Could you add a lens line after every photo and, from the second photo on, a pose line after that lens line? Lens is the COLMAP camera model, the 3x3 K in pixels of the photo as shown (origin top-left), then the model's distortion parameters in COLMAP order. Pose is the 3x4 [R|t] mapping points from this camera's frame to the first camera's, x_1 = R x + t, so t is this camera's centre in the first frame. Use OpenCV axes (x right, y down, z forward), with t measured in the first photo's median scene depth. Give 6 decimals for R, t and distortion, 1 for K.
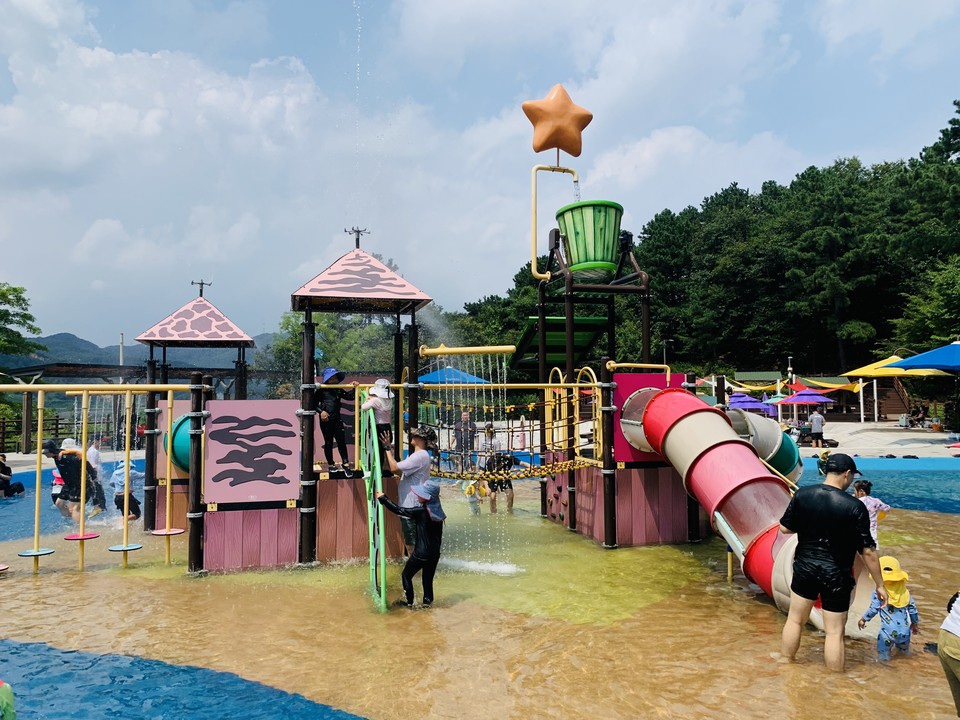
lens RADIAL K [[664.5, 0, 473.9], [0, 664.5, 356.4], [0, 0, 1]] dist [0.027835, -0.011702]
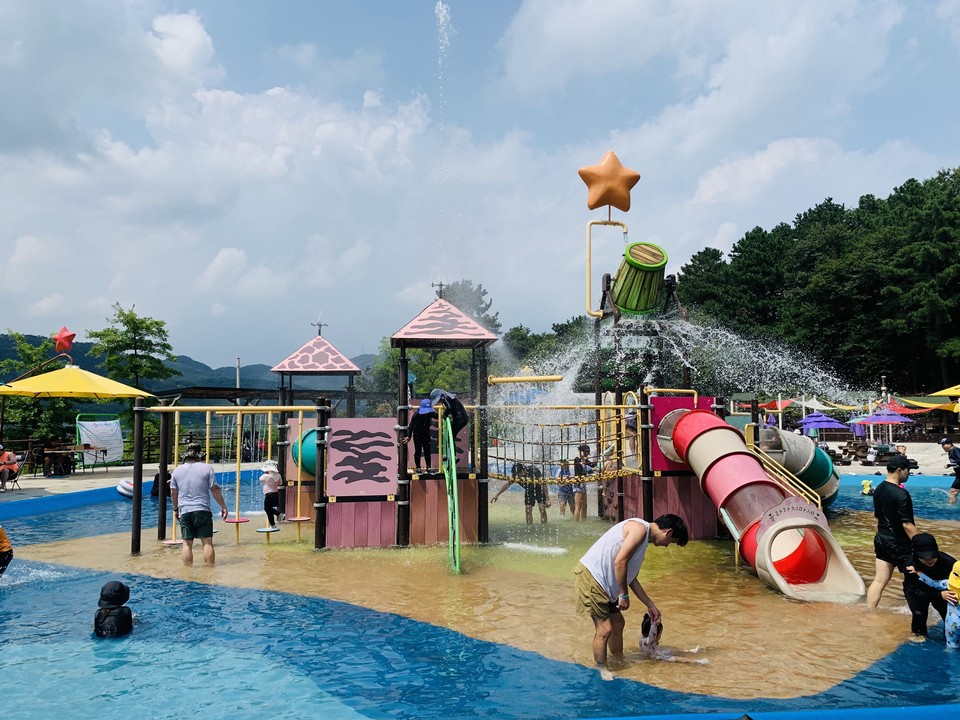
lens RADIAL K [[664.5, 0, 481.8], [0, 664.5, 358.6], [0, 0, 1]] dist [0.027835, -0.011702]
pose [[0.991741, -0.009778, -0.127885, 0.050548], [0.006464, 0.999633, -0.026307, -0.011334], [0.128095, 0.025264, 0.991440, -0.192944]]
